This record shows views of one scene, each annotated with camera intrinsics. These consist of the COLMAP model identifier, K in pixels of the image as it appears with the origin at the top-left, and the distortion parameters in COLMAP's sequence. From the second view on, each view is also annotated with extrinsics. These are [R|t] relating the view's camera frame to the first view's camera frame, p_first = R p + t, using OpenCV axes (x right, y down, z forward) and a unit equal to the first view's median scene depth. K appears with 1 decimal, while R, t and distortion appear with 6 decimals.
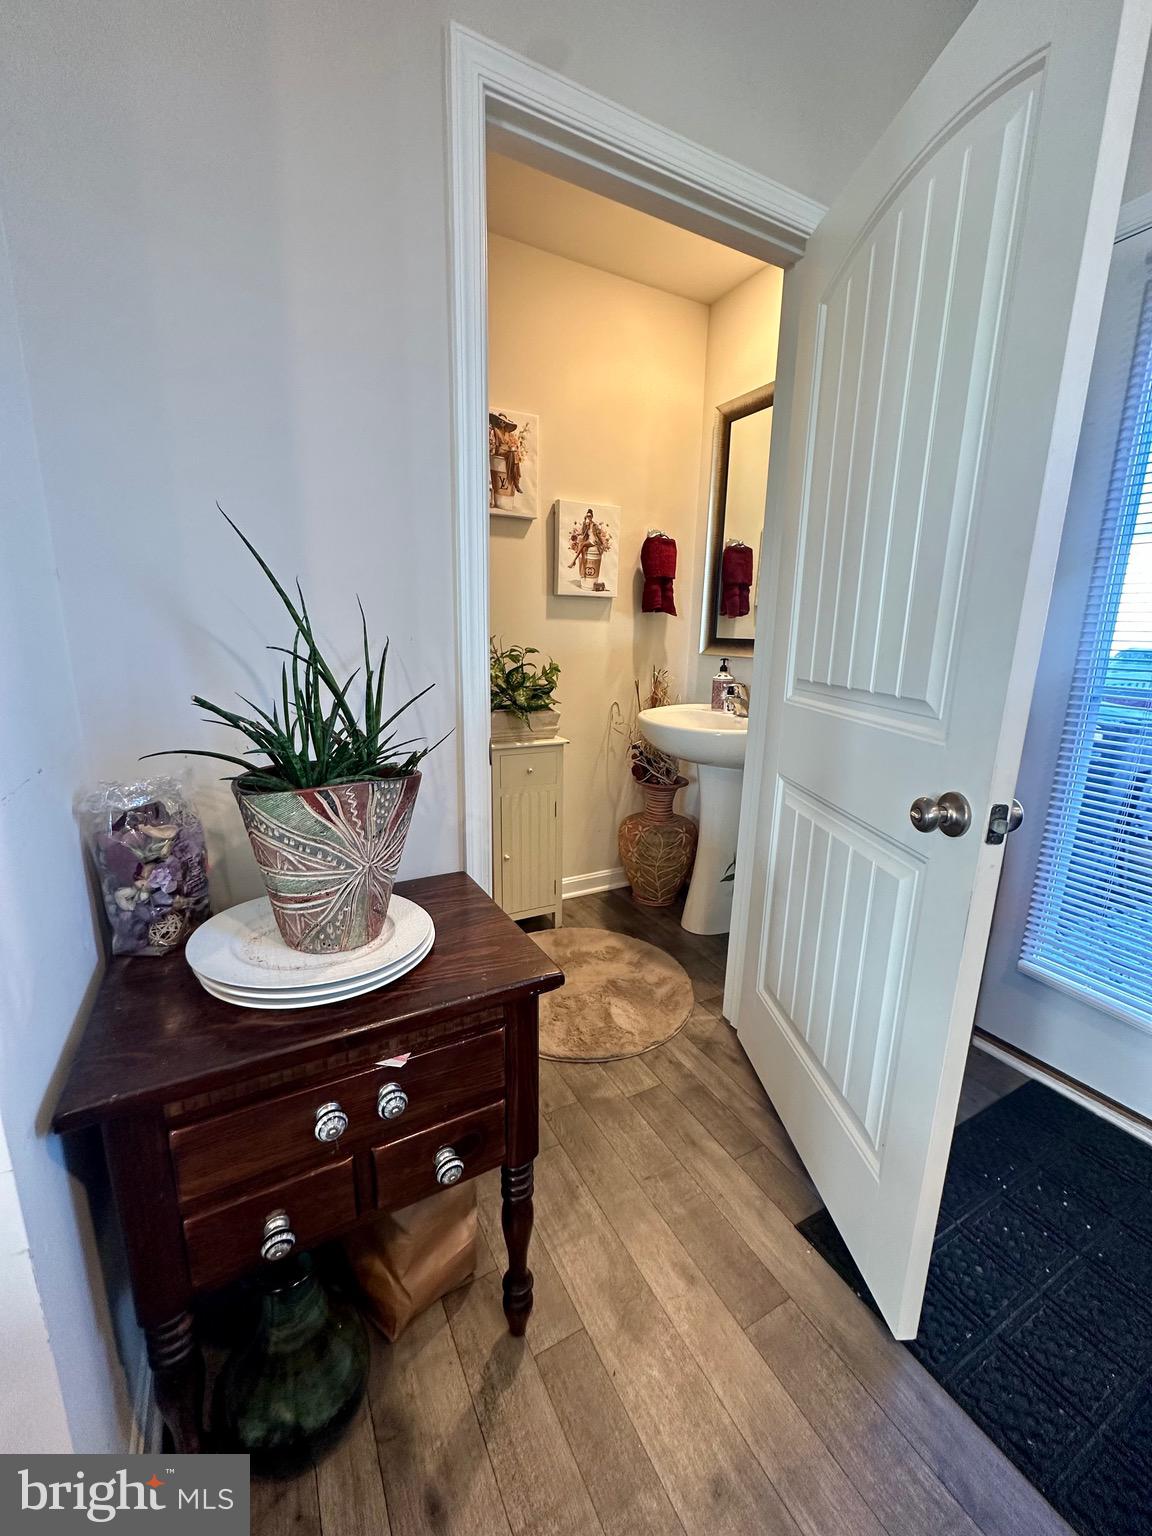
lens RADIAL K [[613.7, 0, 576.0], [0, 613.7, 766.8], [0, 0, 1]] dist [0.000864, 0.000111]
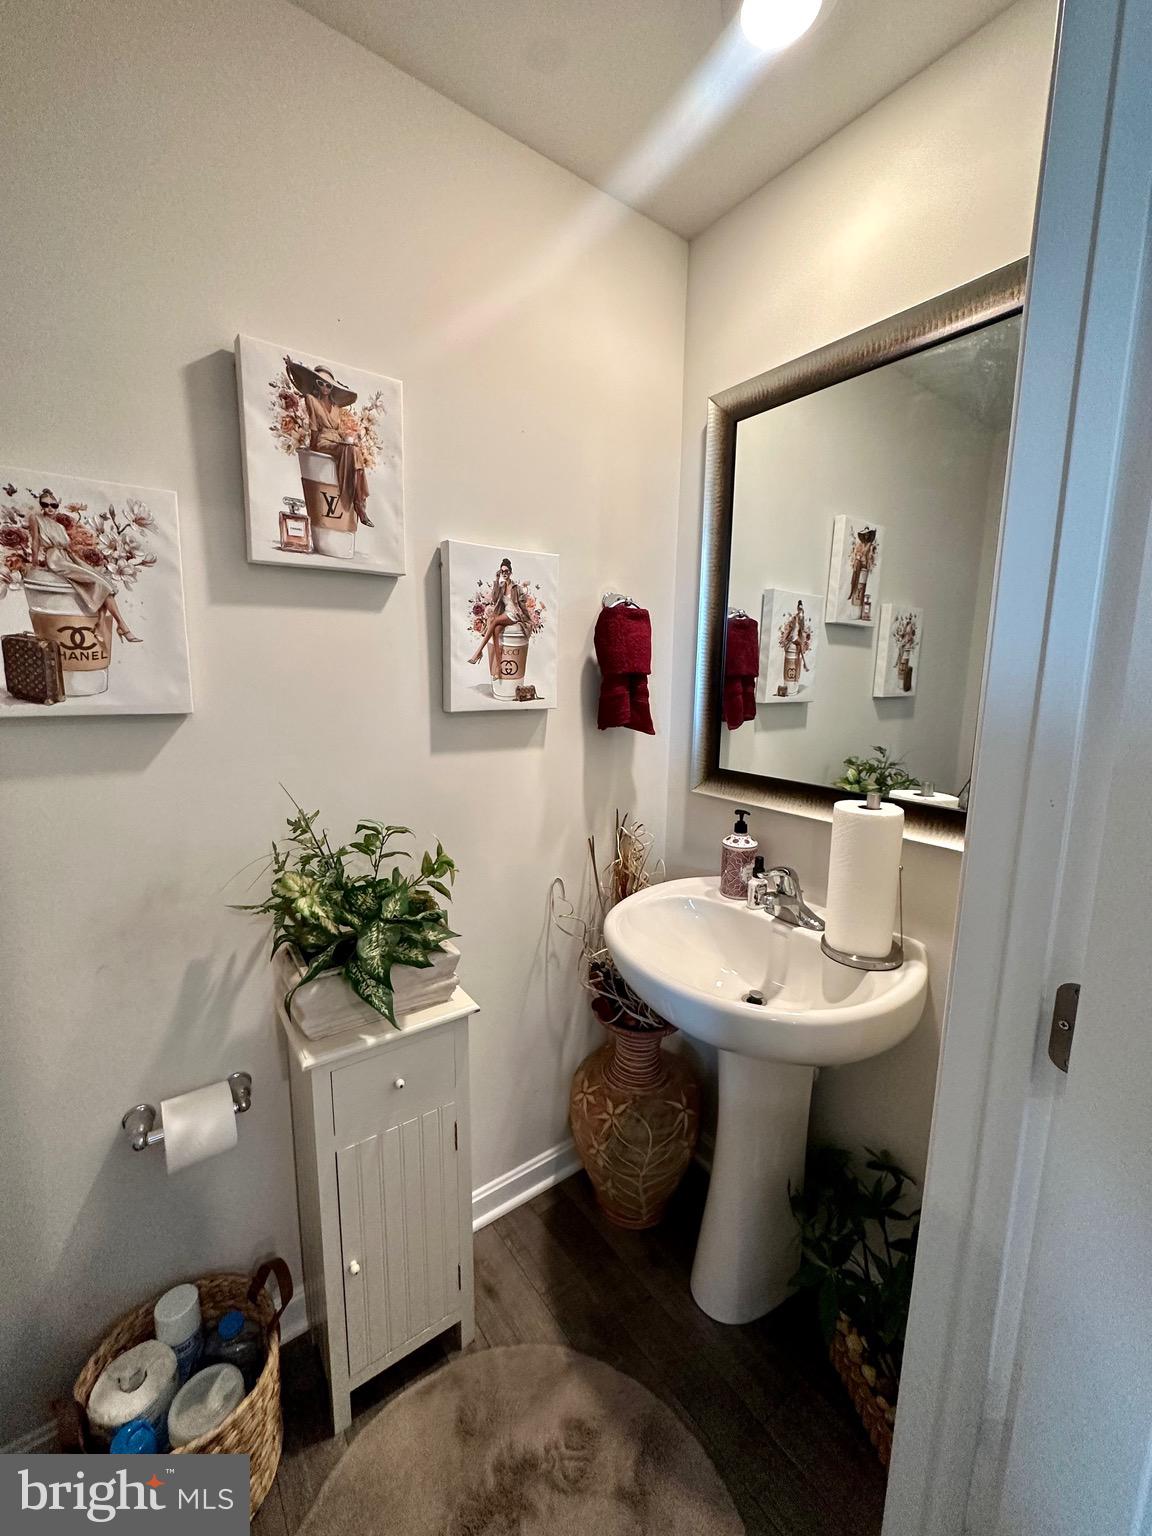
lens RADIAL K [[613.7, 0, 577.3], [0, 613.7, 764.9], [0, 0, 1]] dist [0.000864, 0.000111]
pose [[0.989063, -0.027792, 0.144849, 0.001157], [0.036198, 0.997790, -0.055723, -0.196427], [-0.142980, 0.060356, 0.987883, 0.444487]]
